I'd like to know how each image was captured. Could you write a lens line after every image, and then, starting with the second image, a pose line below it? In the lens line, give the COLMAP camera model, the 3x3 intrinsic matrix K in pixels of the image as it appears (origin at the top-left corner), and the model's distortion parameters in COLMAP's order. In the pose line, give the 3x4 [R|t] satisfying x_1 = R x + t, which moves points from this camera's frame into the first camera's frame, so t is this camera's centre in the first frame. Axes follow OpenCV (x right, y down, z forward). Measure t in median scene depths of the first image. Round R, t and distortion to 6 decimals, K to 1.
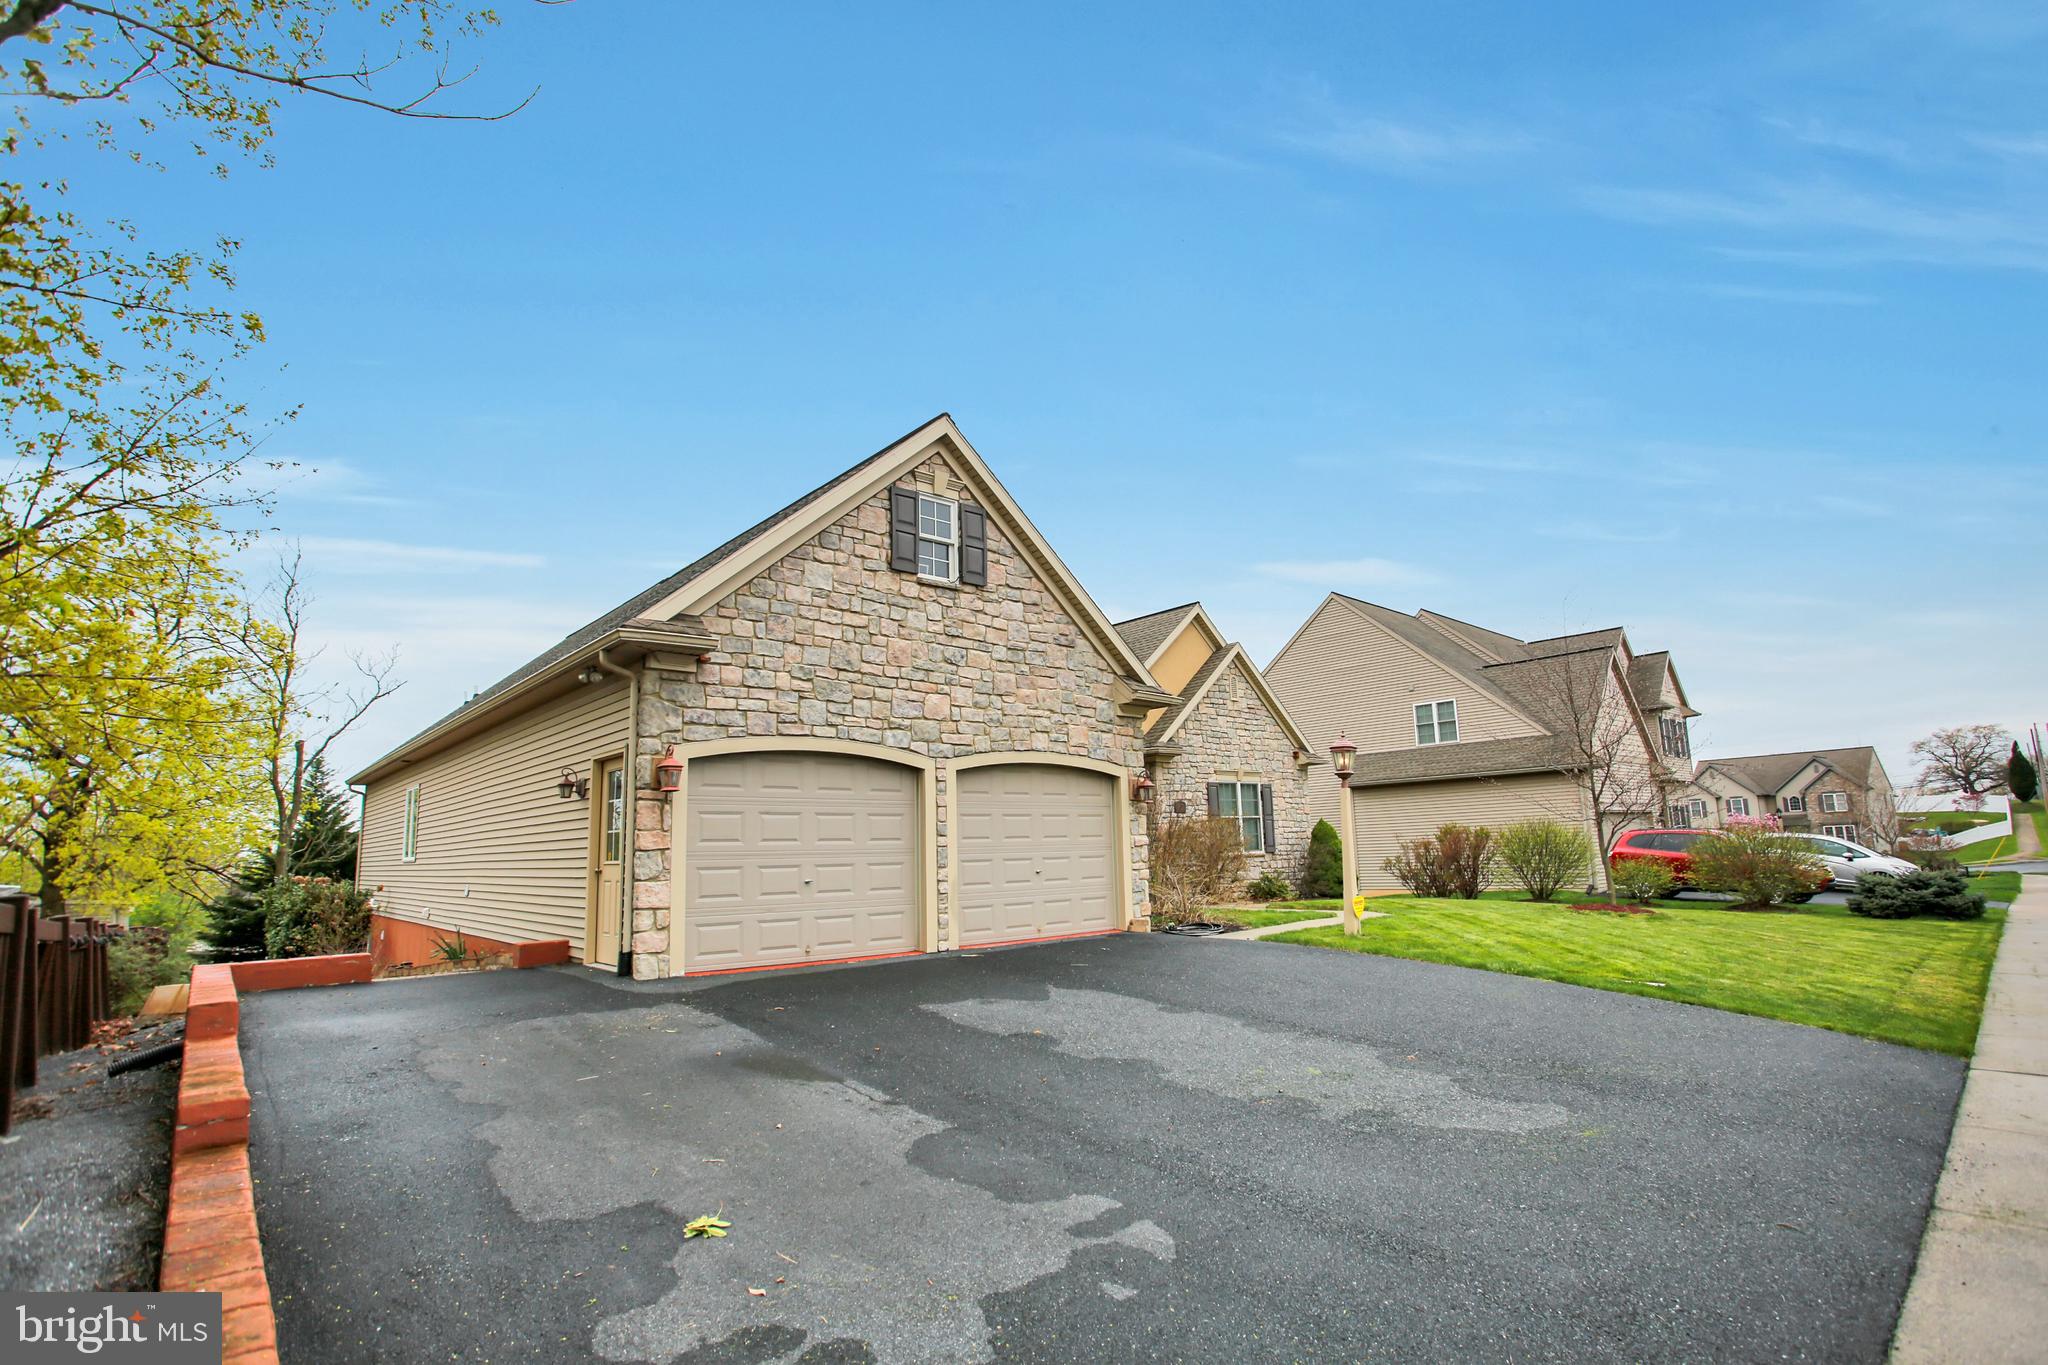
lens RADIAL K [[978.3, 0, 1038.9], [0, 978.3, 686.5], [0, 0, 1]] dist [-0.066337, 0.029566]
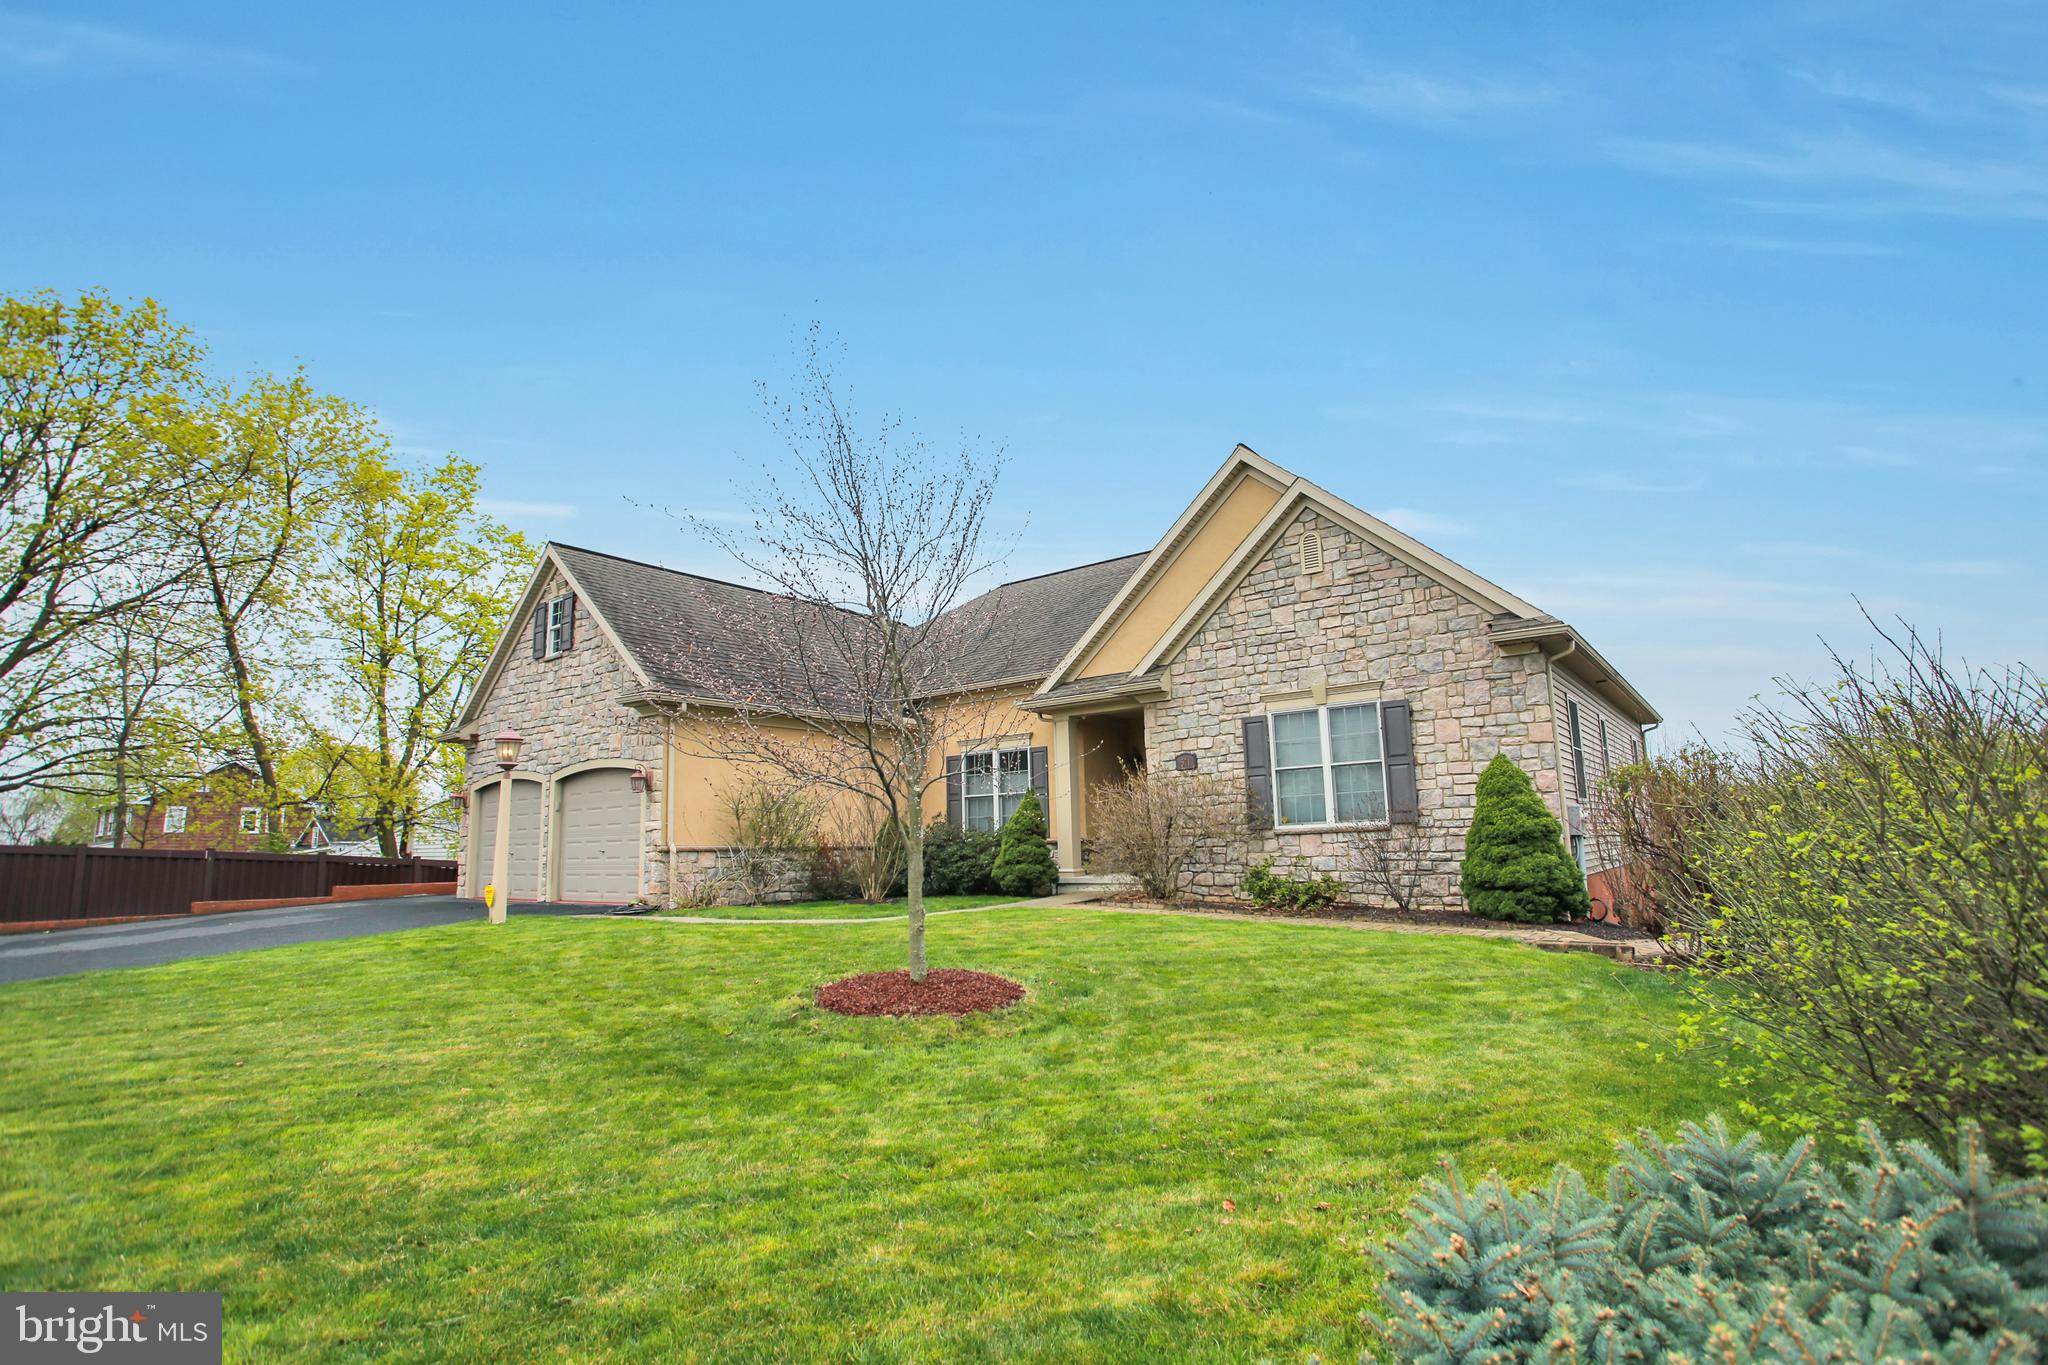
lens RADIAL K [[978.3, 0, 1038.9], [0, 978.3, 686.5], [0, 0, 1]] dist [-0.066337, 0.029566]
pose [[0.186780, -0.132426, -0.973435, 0.794837], [0.184905, 0.977903, -0.097555, 0.119061], [0.964844, -0.161771, 0.207139, 0.762929]]
